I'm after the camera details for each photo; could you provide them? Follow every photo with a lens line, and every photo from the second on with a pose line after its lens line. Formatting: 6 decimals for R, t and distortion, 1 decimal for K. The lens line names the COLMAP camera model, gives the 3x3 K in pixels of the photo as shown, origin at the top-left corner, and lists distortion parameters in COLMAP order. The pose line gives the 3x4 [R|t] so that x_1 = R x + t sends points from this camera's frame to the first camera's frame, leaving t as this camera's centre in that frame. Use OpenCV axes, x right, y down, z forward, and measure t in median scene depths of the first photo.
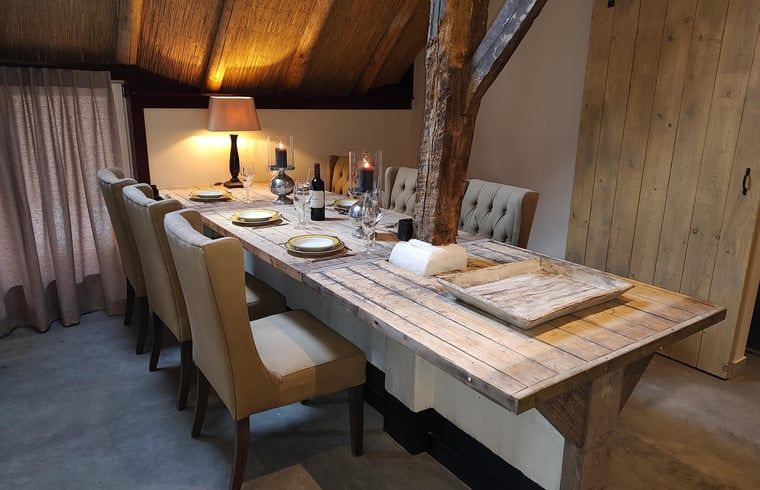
lens RADIAL K [[527.7, 0, 380.0], [0, 527.7, 245.0], [0, 0, 1]] dist [0.004062, -0.000832]
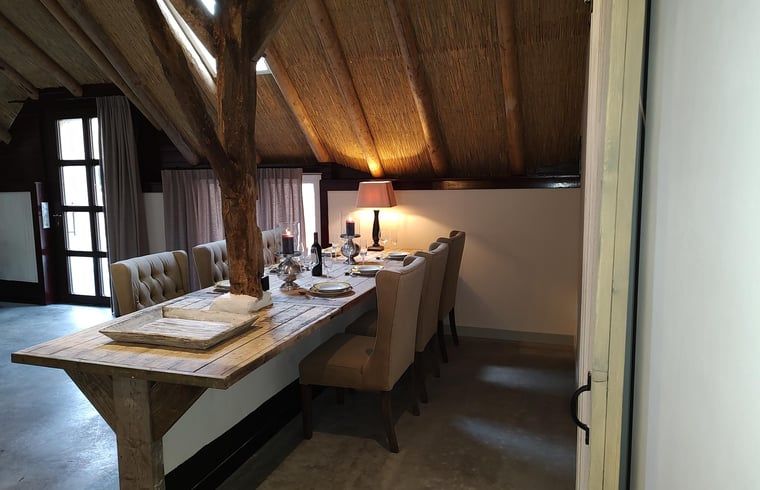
lens RADIAL K [[527.7, 0, 380.0], [0, 527.7, 245.0], [0, 0, 1]] dist [0.004062, -0.000832]
pose [[0.597156, 0.074452, -0.798662, 0.848466], [-0.183586, 0.981939, -0.045729, -0.077916], [0.780834, 0.173930, 0.600039, 0.287222]]
